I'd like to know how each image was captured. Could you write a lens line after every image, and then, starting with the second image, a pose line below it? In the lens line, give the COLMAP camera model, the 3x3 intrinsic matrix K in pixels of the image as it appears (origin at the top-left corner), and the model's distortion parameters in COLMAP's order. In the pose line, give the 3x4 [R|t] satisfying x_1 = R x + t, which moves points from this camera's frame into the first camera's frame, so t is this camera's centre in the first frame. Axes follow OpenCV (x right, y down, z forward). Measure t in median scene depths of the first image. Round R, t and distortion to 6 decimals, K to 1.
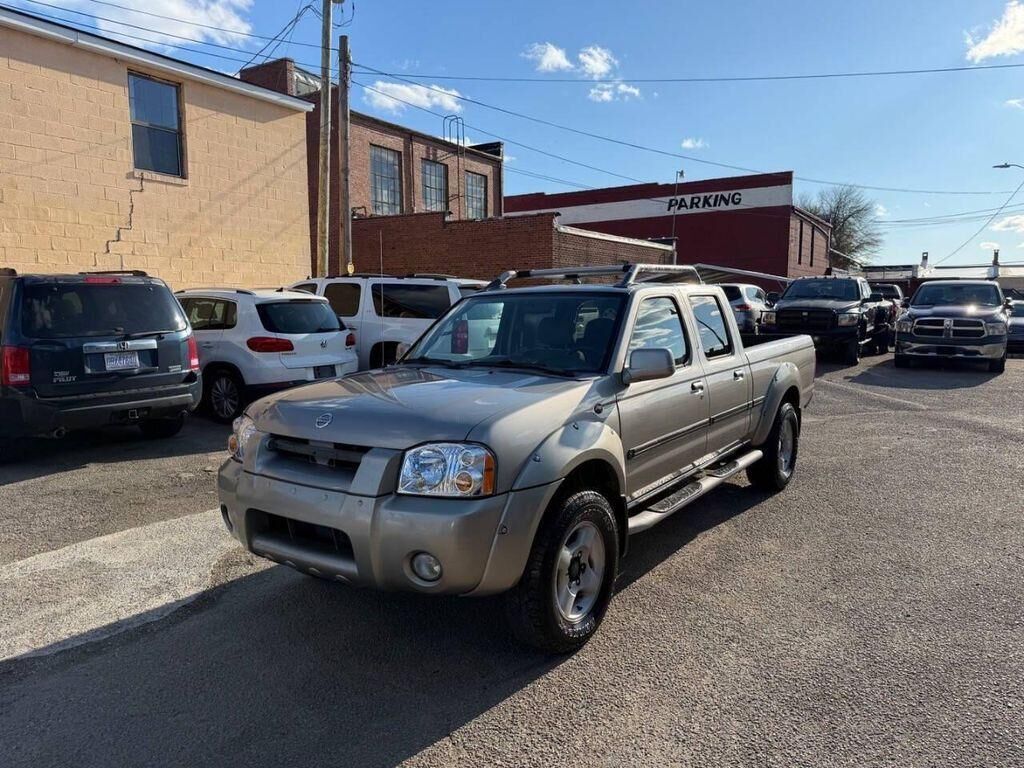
lens RADIAL K [[693.4, 0, 512.0], [0, 693.4, 384.0], [0, 0, 1]] dist [0.041511, 0.000605]
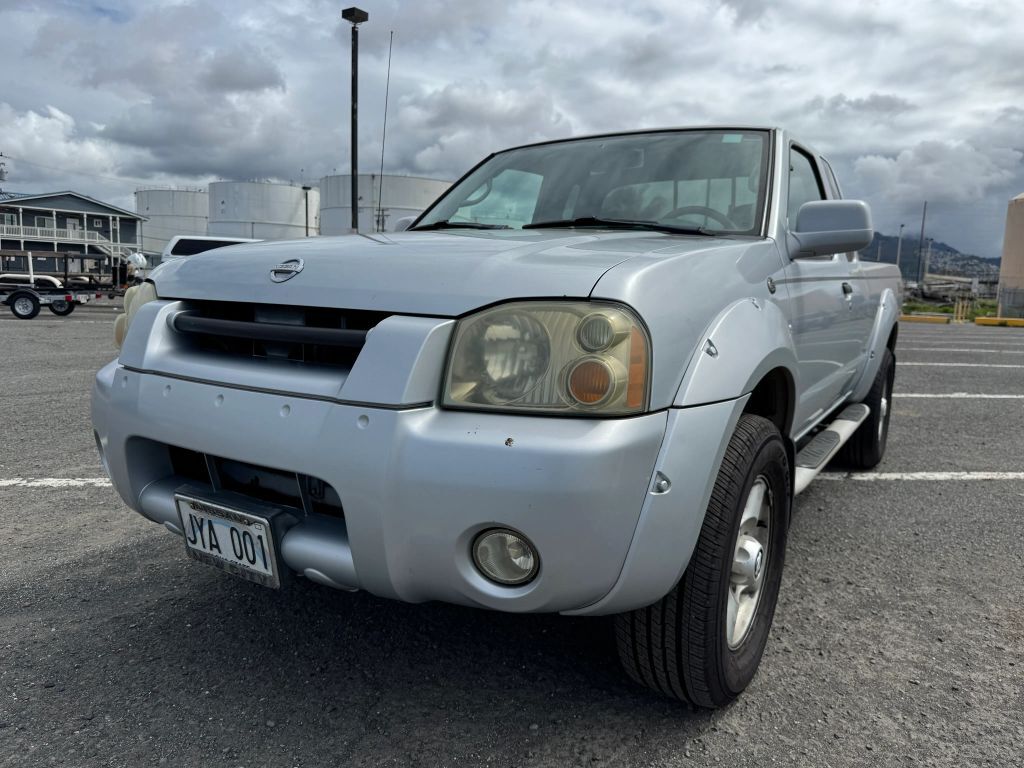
lens RADIAL K [[693.4, 0, 512.0], [0, 693.4, 384.0], [0, 0, 1]] dist [0.041511, 0.000605]
pose [[0.997047, 0.044138, 0.062844, -0.147581], [-0.047514, 0.997449, 0.053269, 0.114909], [-0.060333, -0.056097, 0.996601, 0.519093]]
